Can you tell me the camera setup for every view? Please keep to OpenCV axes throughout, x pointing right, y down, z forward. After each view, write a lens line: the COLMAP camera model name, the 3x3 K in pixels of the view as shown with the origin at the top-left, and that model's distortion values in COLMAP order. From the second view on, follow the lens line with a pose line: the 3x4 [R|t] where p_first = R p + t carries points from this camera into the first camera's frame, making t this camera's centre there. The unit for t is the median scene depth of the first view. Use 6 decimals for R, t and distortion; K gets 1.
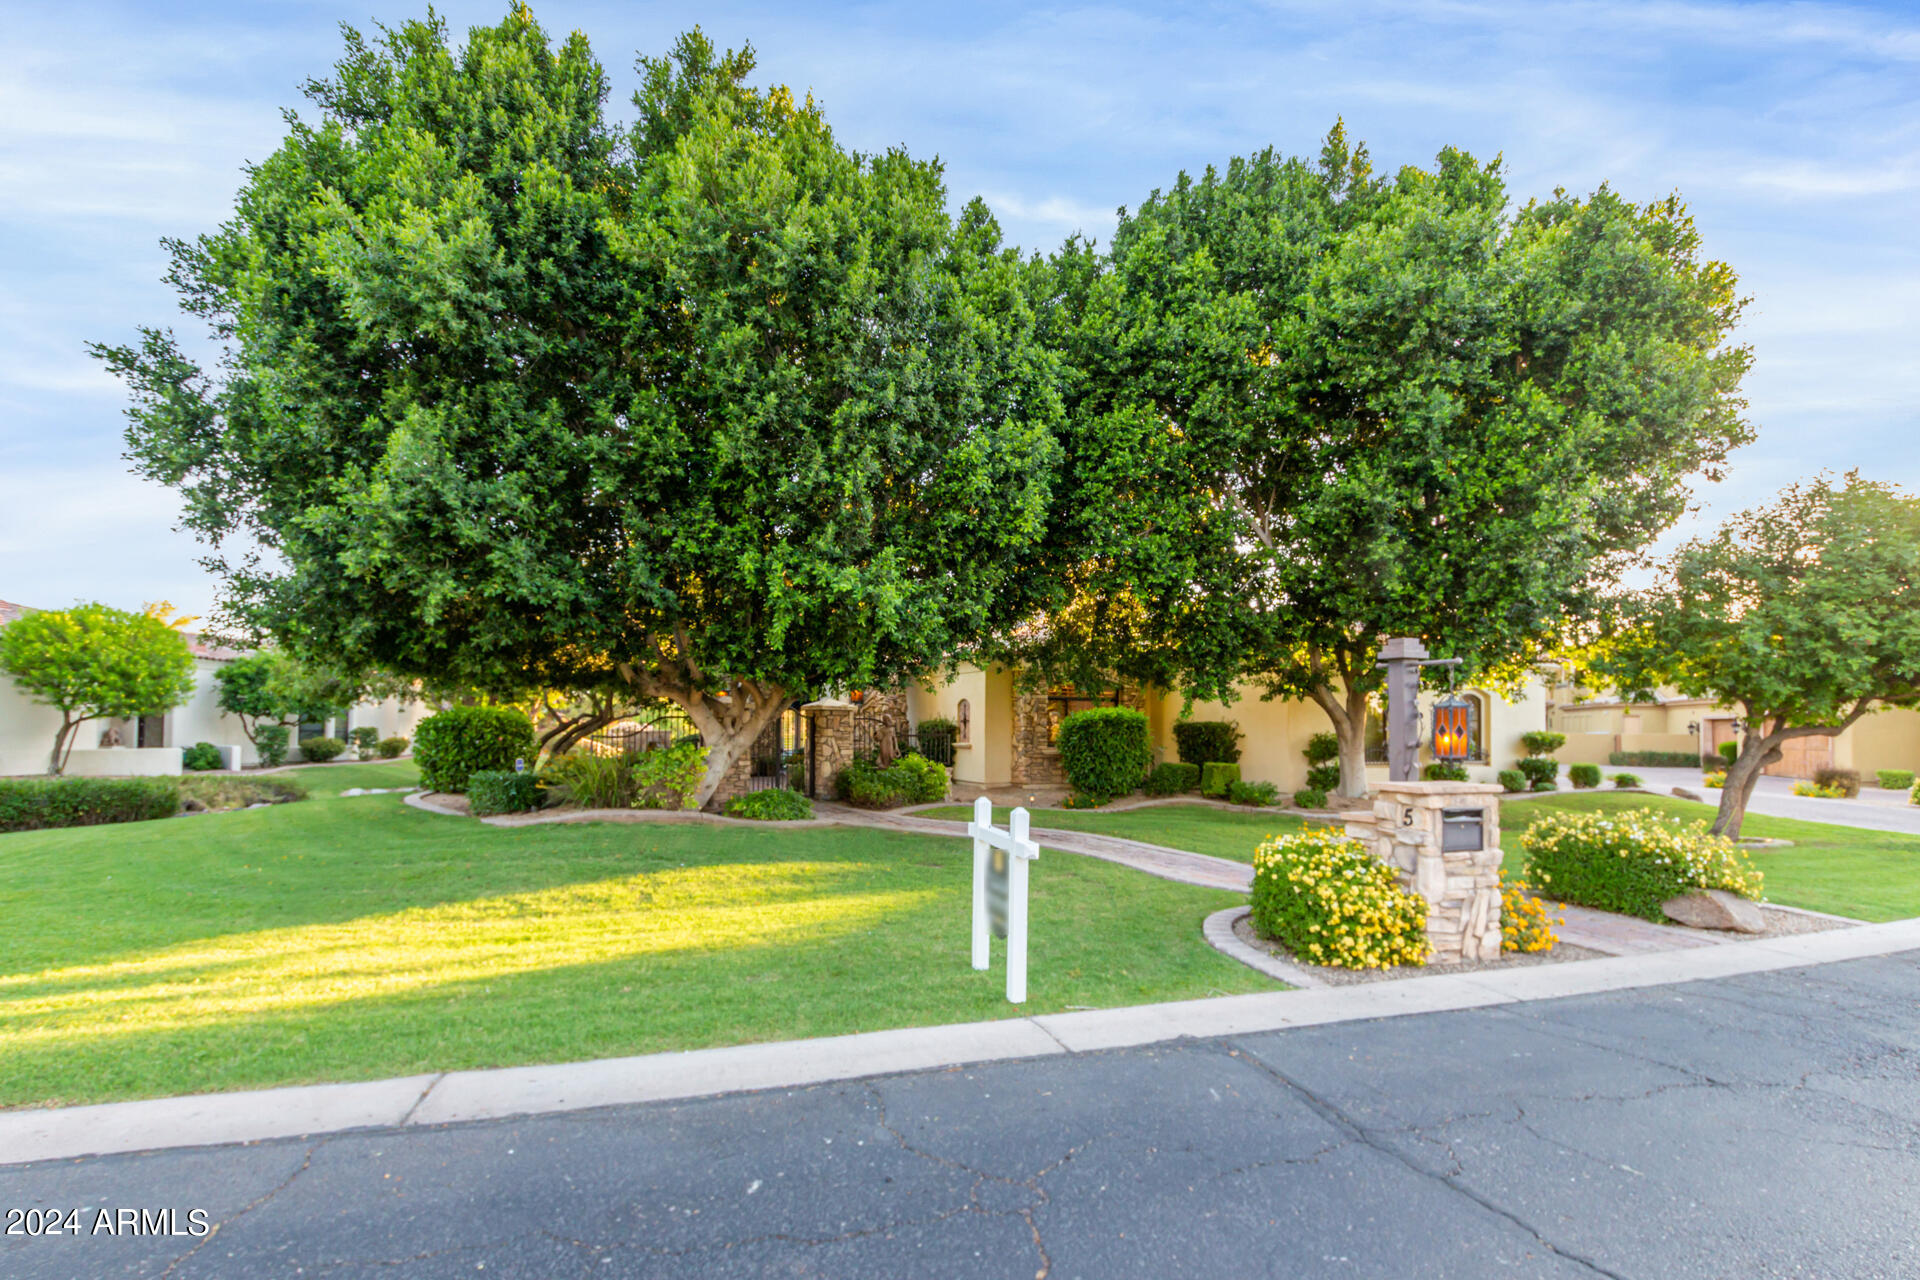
lens RADIAL K [[897.6, 0, 961.1], [0, 897.6, 726.9], [0, 0, 1]] dist [0.023726, -0.000515]
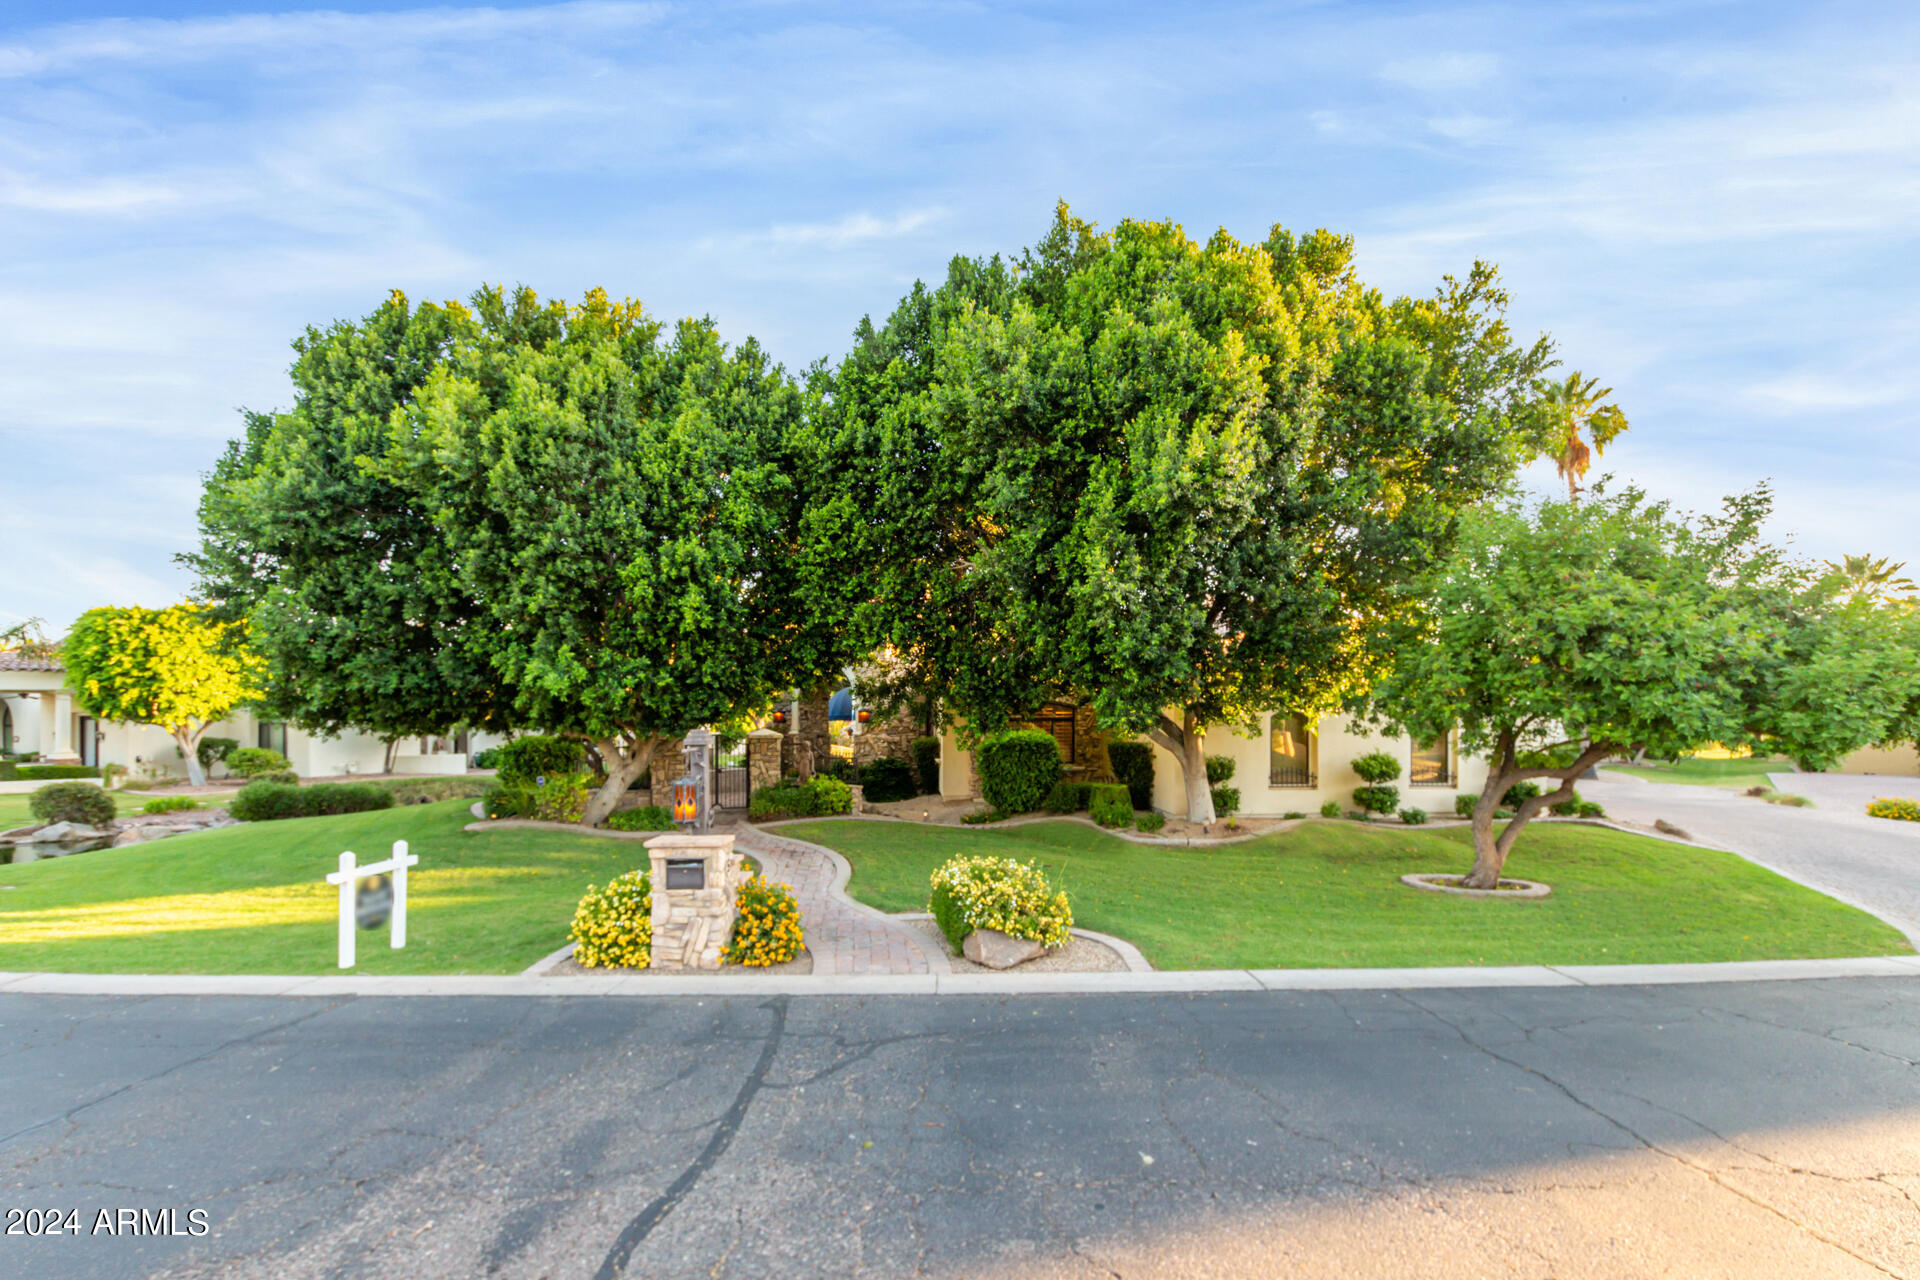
lens RADIAL K [[895.8, 0, 960.5], [0, 895.8, 738.2], [0, 0, 1]] dist [0.031593, -0.000369]
pose [[0.930885, -0.000455, -0.365312, 1.069429], [0.011516, 0.999539, 0.028099, -0.095162], [0.365131, -0.030364, 0.930461, -0.093669]]
